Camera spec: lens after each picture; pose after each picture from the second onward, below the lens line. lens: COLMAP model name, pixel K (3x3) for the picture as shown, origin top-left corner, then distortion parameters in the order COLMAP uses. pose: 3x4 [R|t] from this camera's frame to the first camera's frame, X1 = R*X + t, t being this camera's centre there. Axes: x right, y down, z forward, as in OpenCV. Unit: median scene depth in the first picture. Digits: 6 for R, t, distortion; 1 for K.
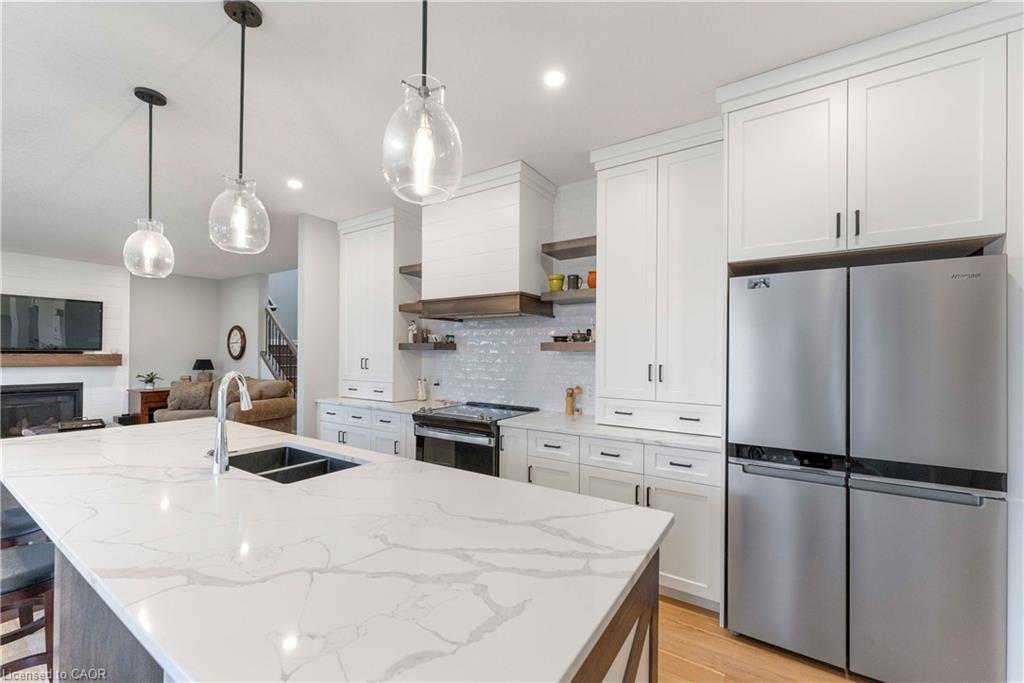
lens RADIAL K [[406.6, 0, 511.3], [0, 406.6, 352.9], [0, 0, 1]] dist [0.000714, 0.000055]
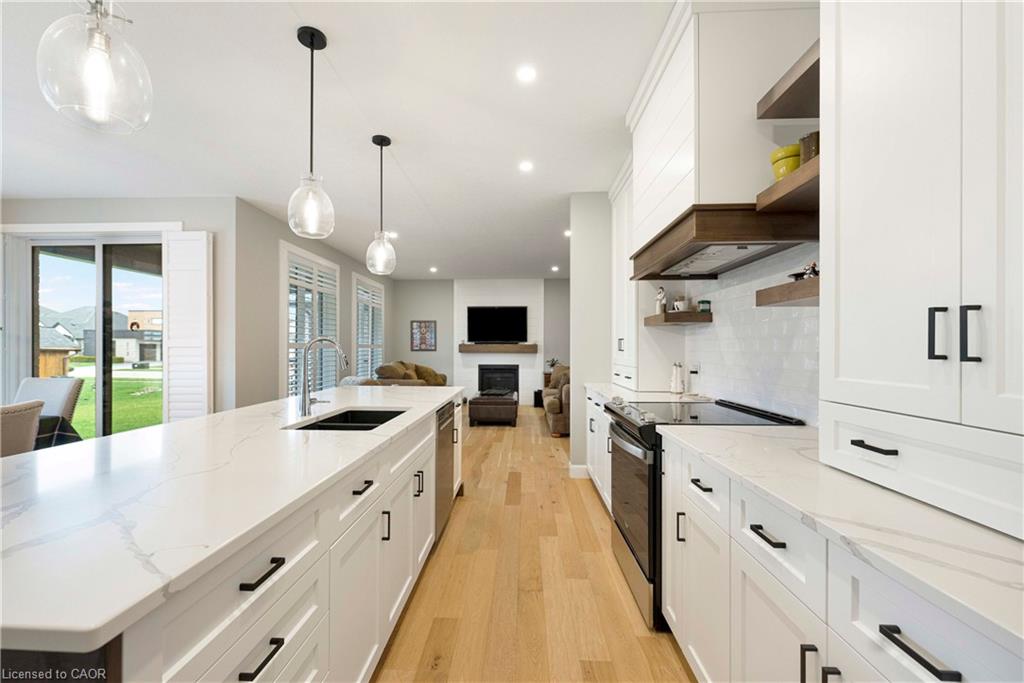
lens RADIAL K [[425.2, 0, 509.3], [0, 425.2, 347.9], [0, 0, 1]] dist [0.002313, 0.000439]
pose [[0.517214, -0.008170, -0.855817, 0.293961], [0.004592, 0.999967, -0.006770, 0.039023], [0.855844, -0.000428, 0.517234, 0.345690]]
